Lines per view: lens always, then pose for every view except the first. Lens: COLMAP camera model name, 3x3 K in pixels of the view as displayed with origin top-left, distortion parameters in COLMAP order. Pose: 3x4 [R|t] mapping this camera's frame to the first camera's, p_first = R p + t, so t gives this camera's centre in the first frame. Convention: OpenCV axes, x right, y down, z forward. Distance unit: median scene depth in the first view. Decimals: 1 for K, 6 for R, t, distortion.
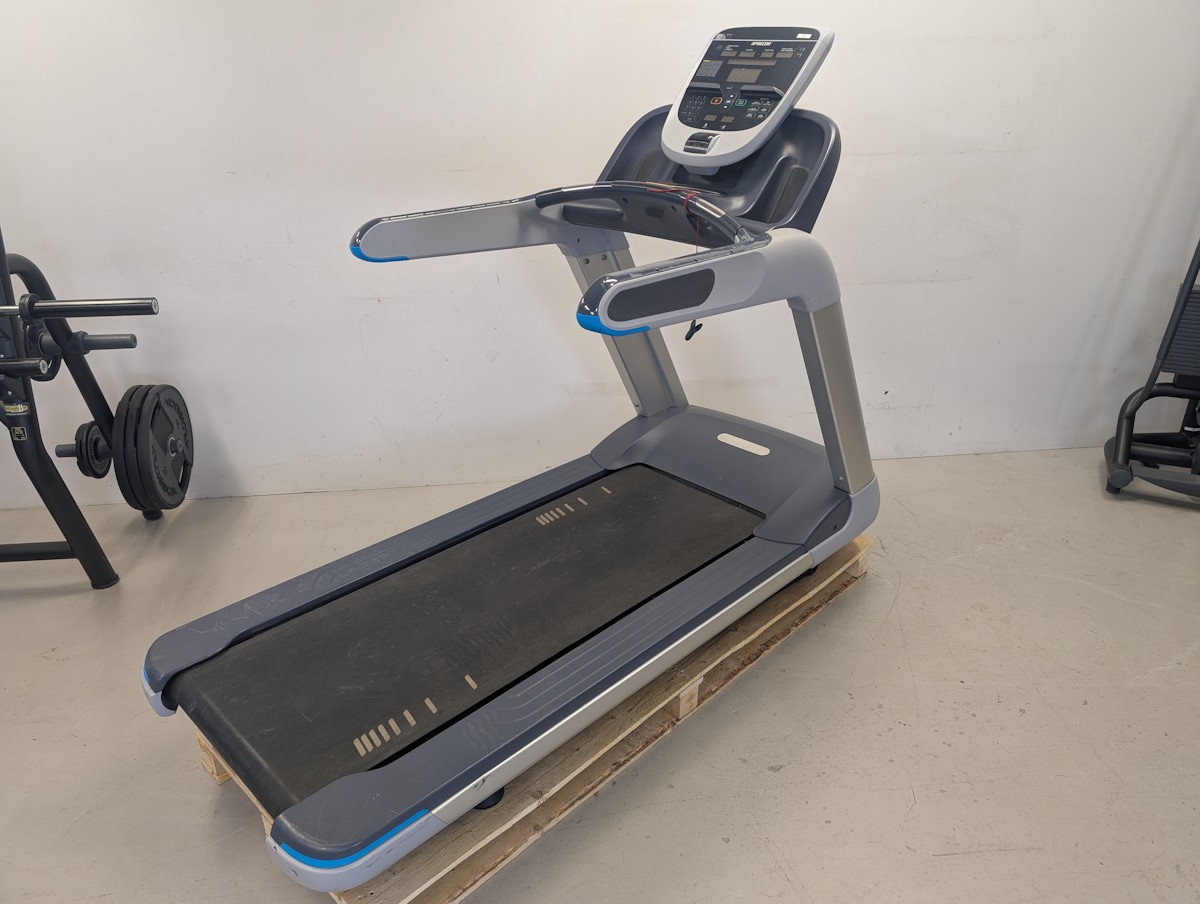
lens RADIAL K [[852.8, 0, 600.0], [0, 852.8, 452.0], [0, 0, 1]] dist [0.002602, -0.000820]
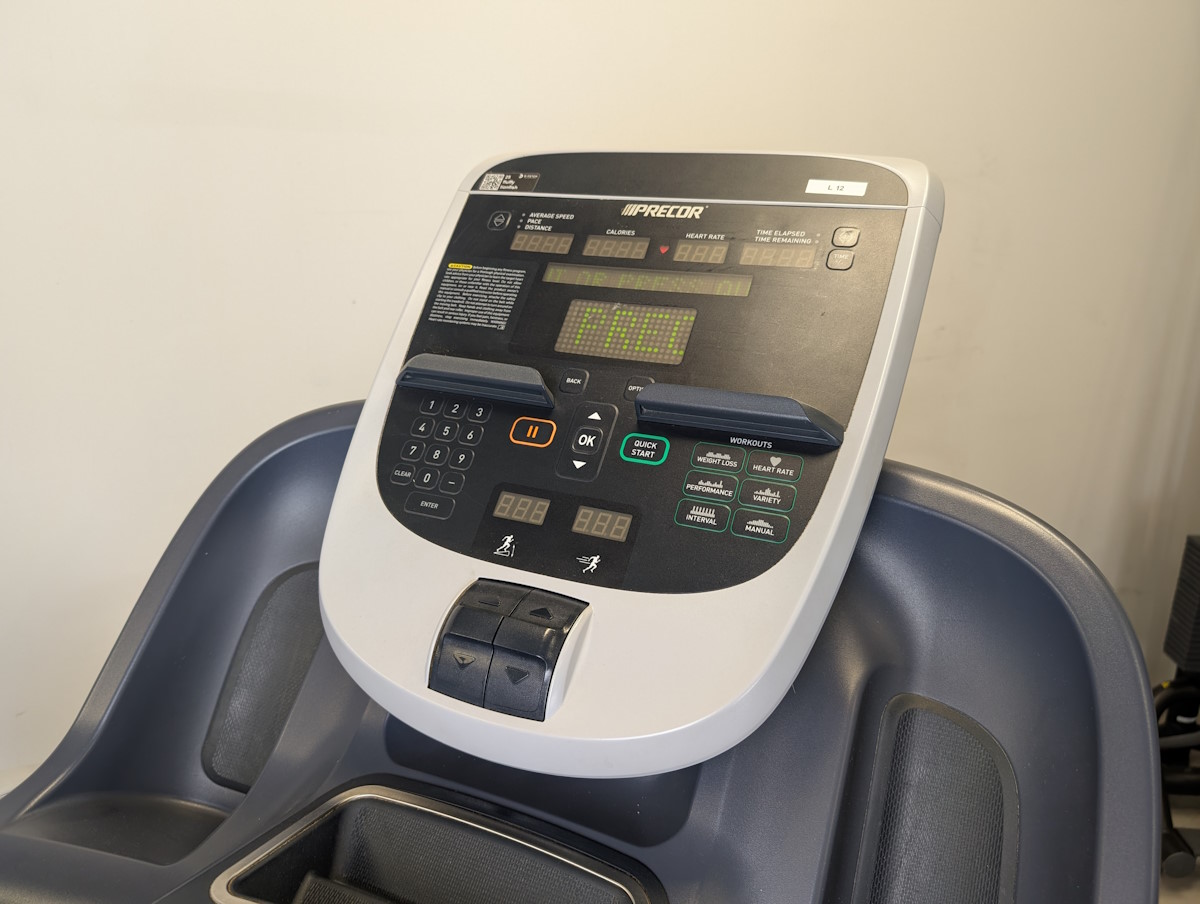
lens RADIAL K [[843.5, 0, 600.0], [0, 843.5, 452.0], [0, 0, 1]] dist [0.097133, -0.001106]
pose [[0.932884, -0.109790, 0.343035, 0.067607], [0.148610, 0.984889, -0.088926, -0.372610], [-0.328088, 0.133936, 0.935104, 0.745627]]
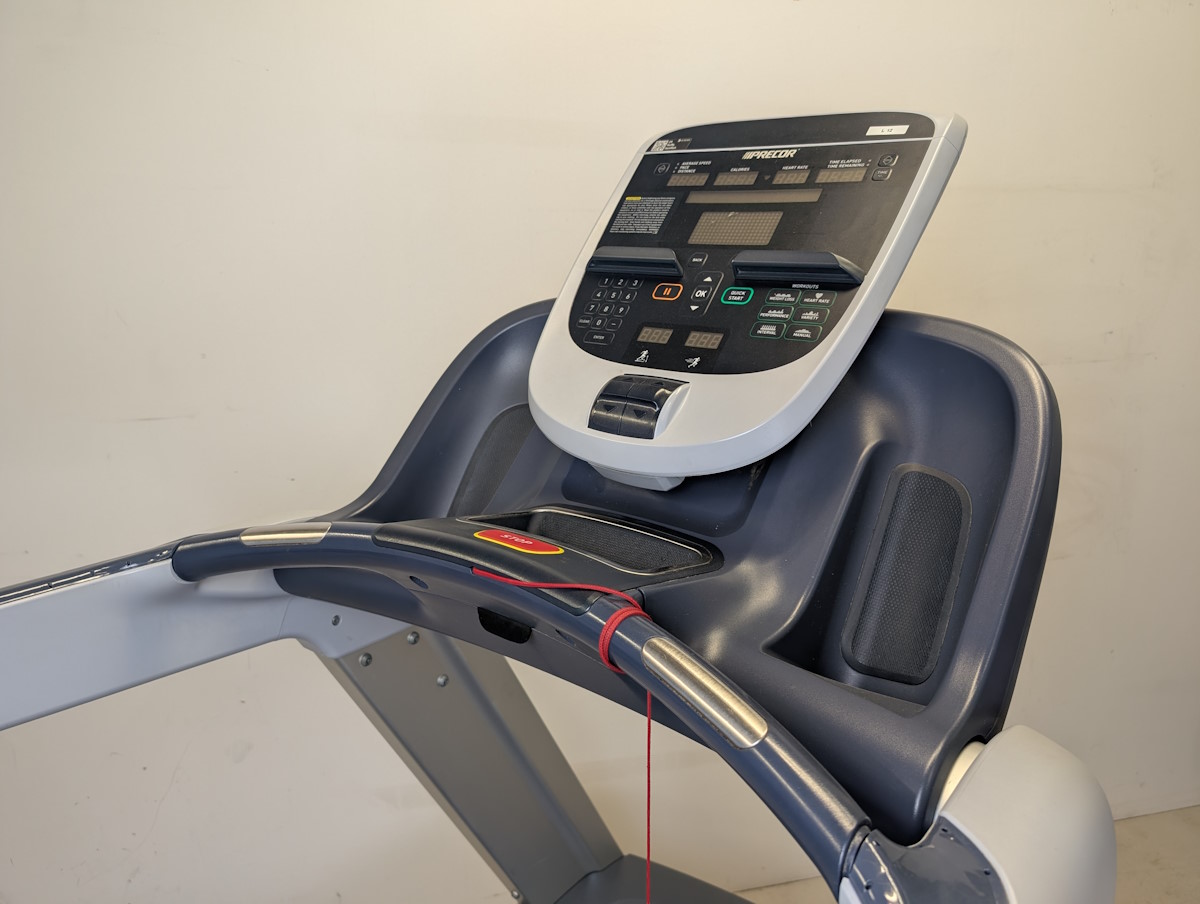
lens RADIAL K [[858.5, 0, 600.0], [0, 858.5, 452.0], [0, 0, 1]] dist [0.003316, -0.004861]
pose [[0.994017, -0.029410, 0.105187, 0.062945], [0.049459, 0.979867, -0.193427, -0.263355], [-0.097381, 0.197472, 0.975460, 0.630340]]
